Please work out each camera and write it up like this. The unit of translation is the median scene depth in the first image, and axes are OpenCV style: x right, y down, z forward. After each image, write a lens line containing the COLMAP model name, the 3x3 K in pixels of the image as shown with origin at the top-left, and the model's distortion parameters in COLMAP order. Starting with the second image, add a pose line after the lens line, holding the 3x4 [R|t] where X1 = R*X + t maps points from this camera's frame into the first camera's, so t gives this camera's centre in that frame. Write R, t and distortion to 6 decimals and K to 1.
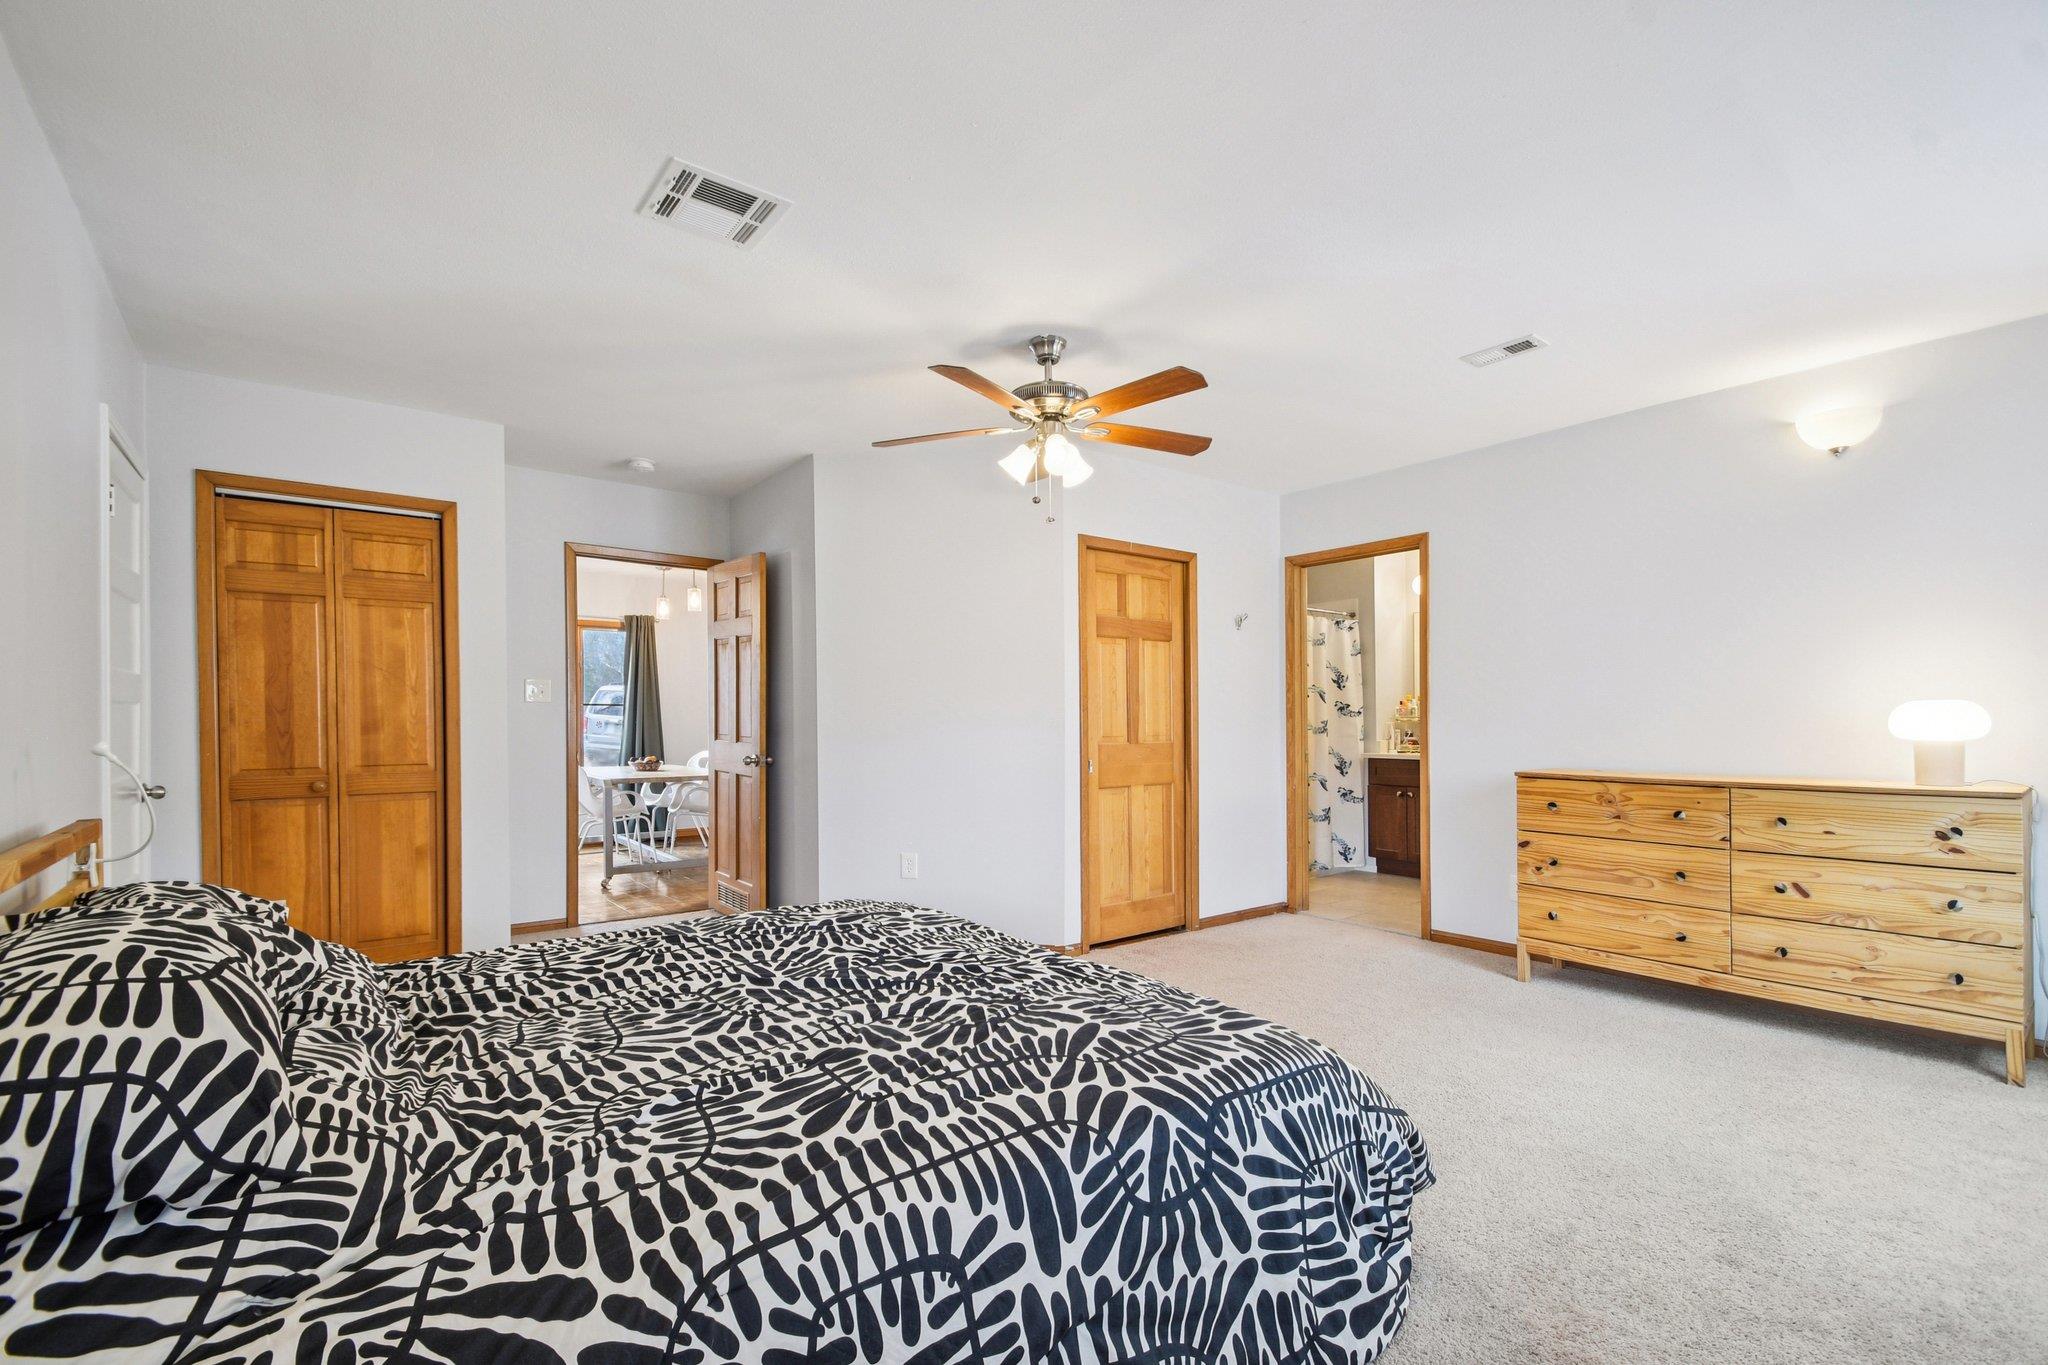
lens RADIAL K [[912.3, 0, 1028.1], [0, 912.3, 717.7], [0, 0, 1]] dist [0.015862, -0.017711]
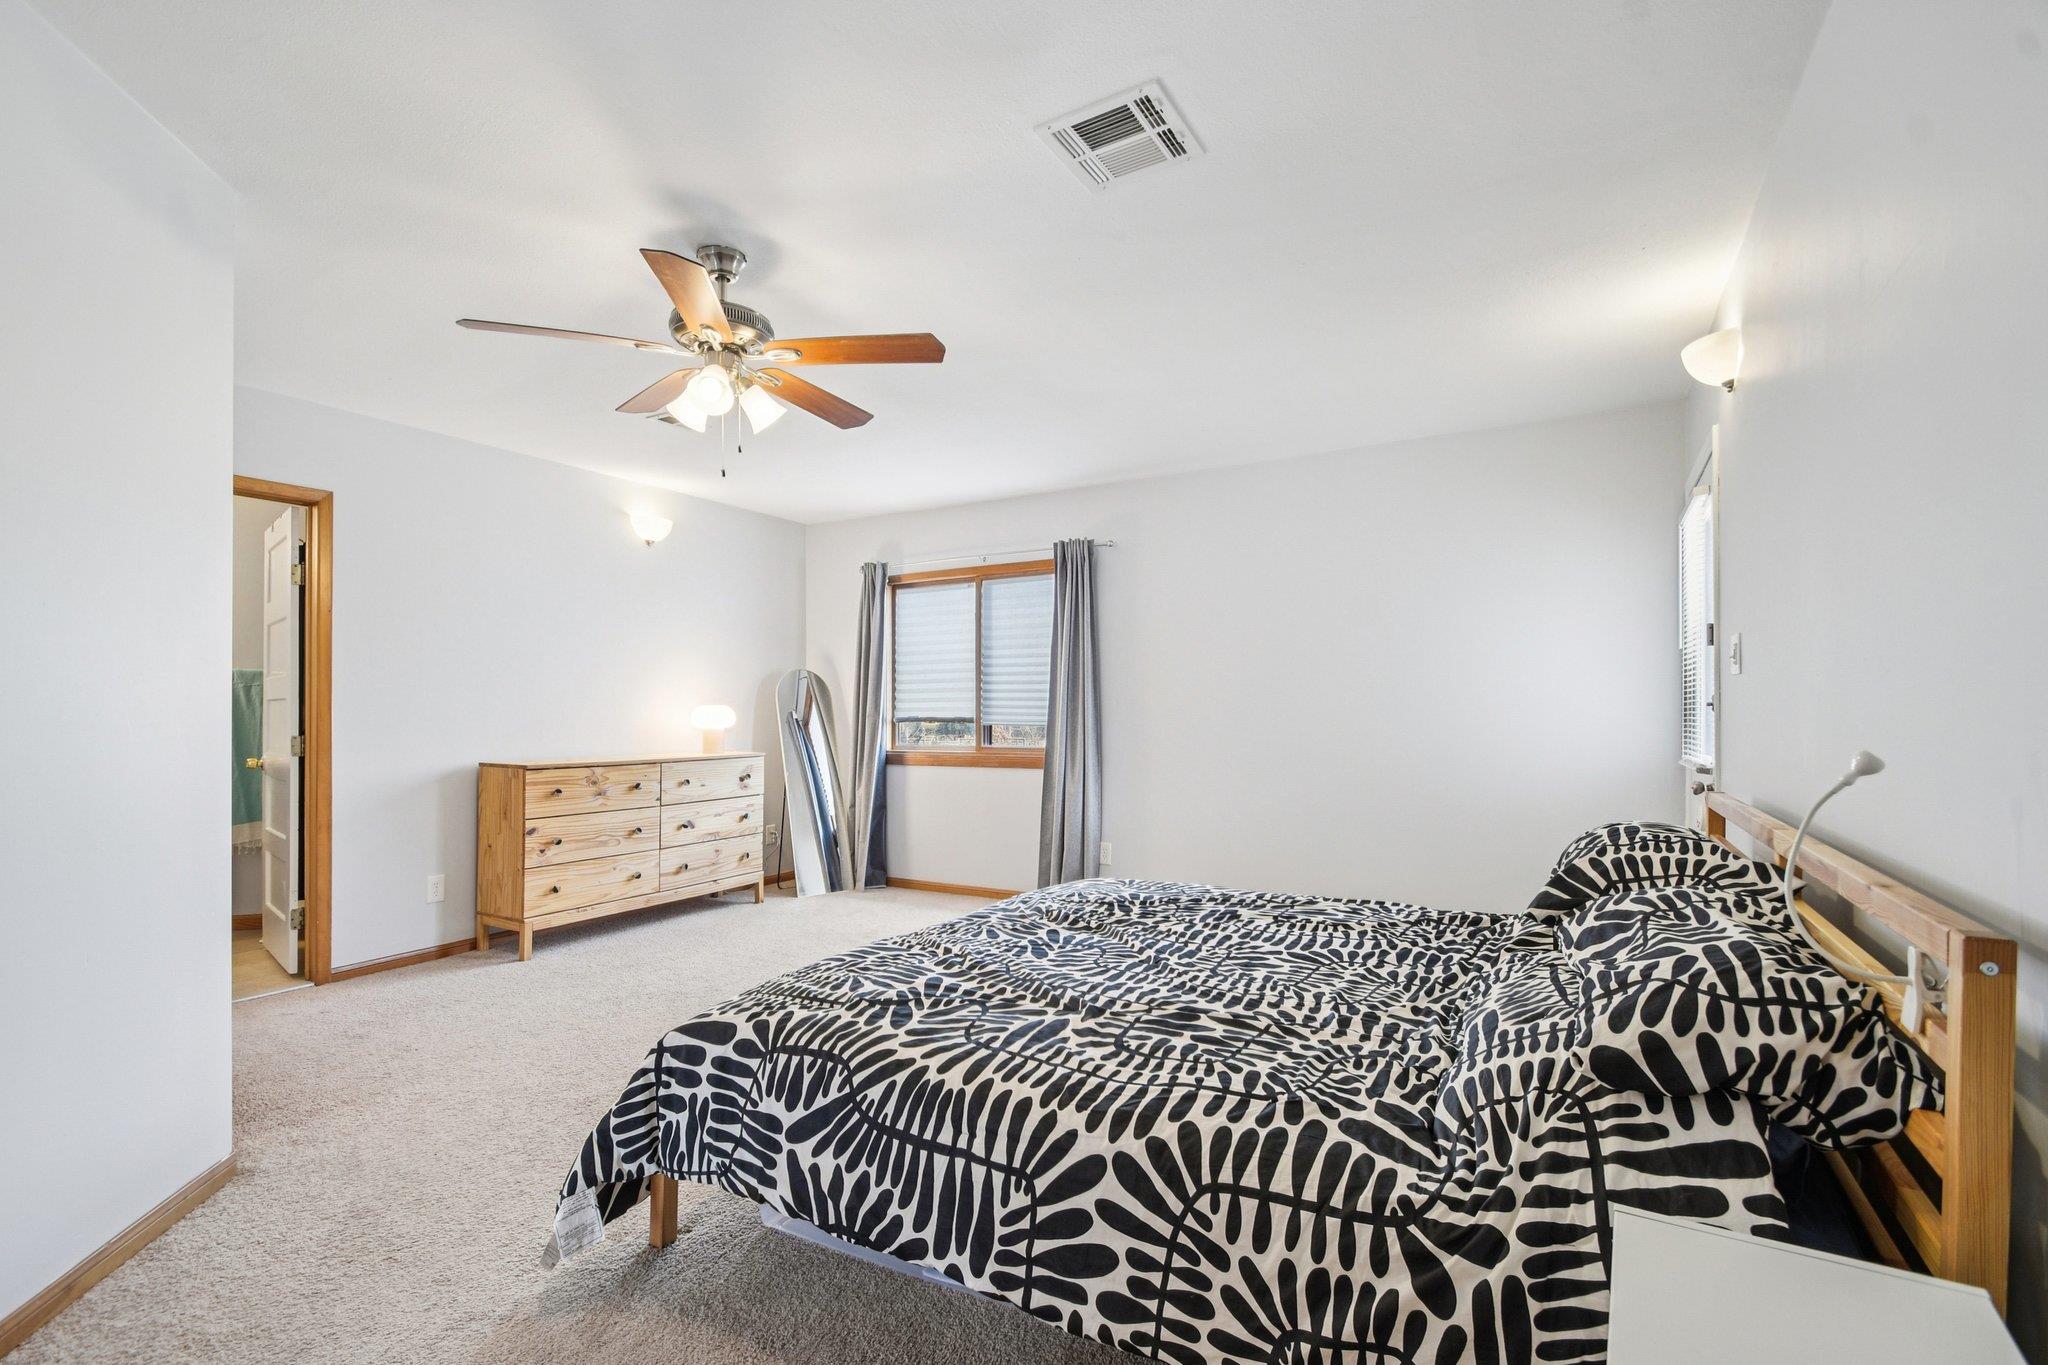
lens RADIAL K [[912.3, 0, 1028.1], [0, 912.3, 717.7], [0, 0, 1]] dist [0.015862, -0.017711]
pose [[-0.391610, -0.004028, 0.920123, -1.034781], [-0.002071, 0.999992, 0.003496, -0.003368], [-0.920129, -0.000536, -0.391615, 1.320386]]
